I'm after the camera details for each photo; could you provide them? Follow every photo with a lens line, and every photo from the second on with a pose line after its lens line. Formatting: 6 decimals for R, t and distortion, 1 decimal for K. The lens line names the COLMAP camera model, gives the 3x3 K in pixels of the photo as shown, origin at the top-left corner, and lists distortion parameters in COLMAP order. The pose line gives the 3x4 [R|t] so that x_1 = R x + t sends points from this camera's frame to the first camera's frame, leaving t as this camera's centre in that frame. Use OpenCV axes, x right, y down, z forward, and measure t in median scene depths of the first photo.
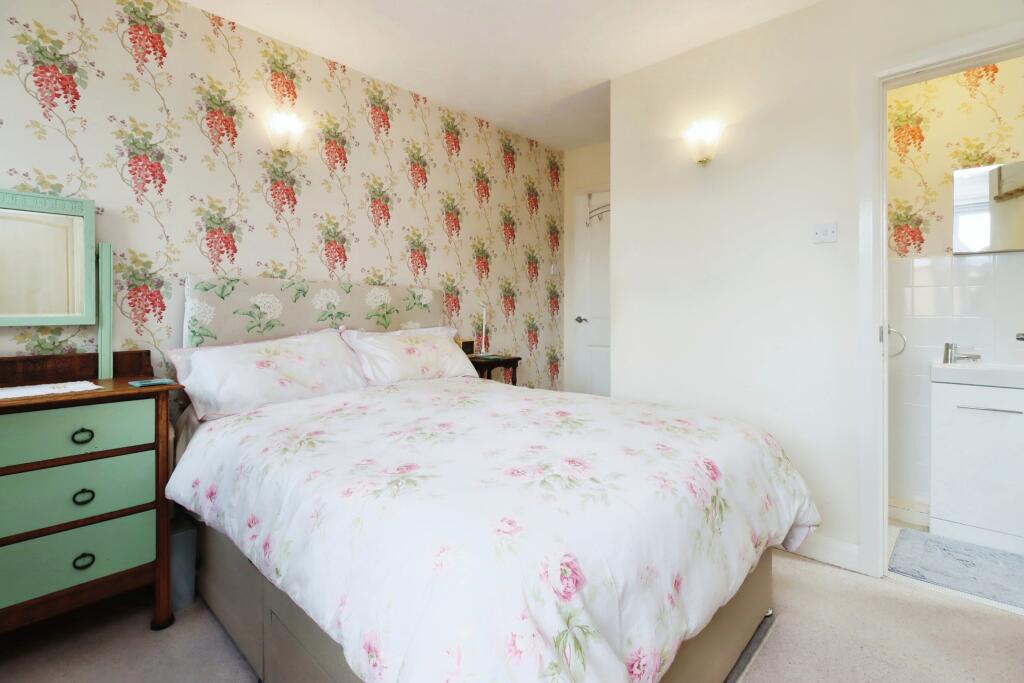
lens RADIAL K [[460.2, 0, 598.2], [0, 460.2, 312.5], [0, 0, 1]] dist [0.006755, 0.001600]
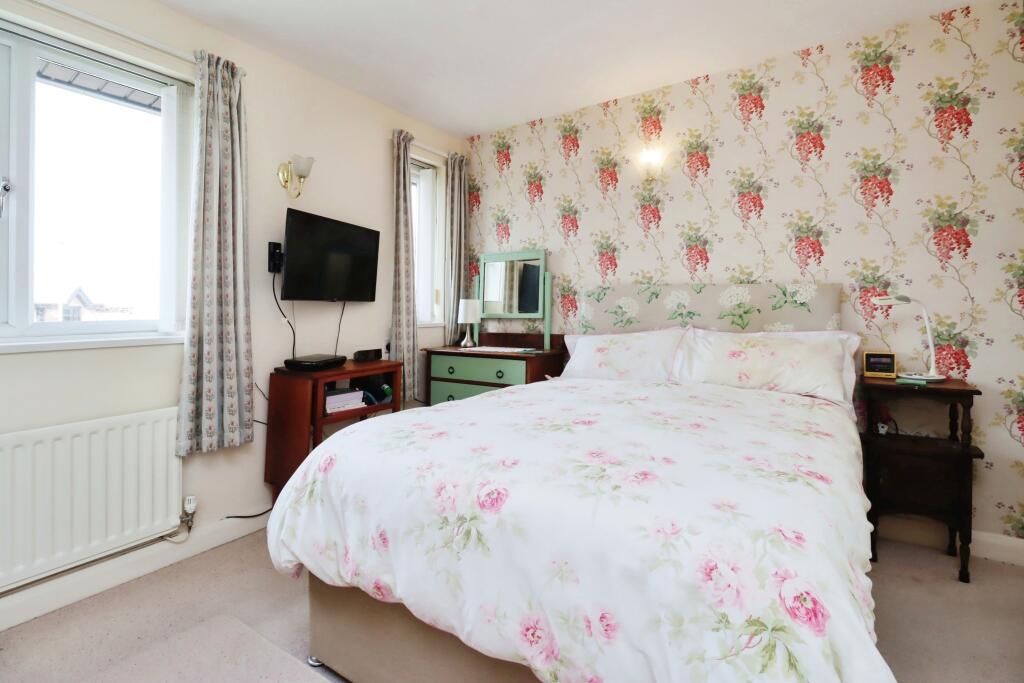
lens RADIAL K [[460.2, 0, 571.9], [0, 460.2, 312.1], [0, 0, 1]] dist [0.006755, 0.001600]
pose [[0.149226, 0.006578, -0.988781, 0.422731], [-0.001930, 0.999978, 0.006361, -0.005308], [0.988801, 0.000959, 0.149236, 0.524422]]
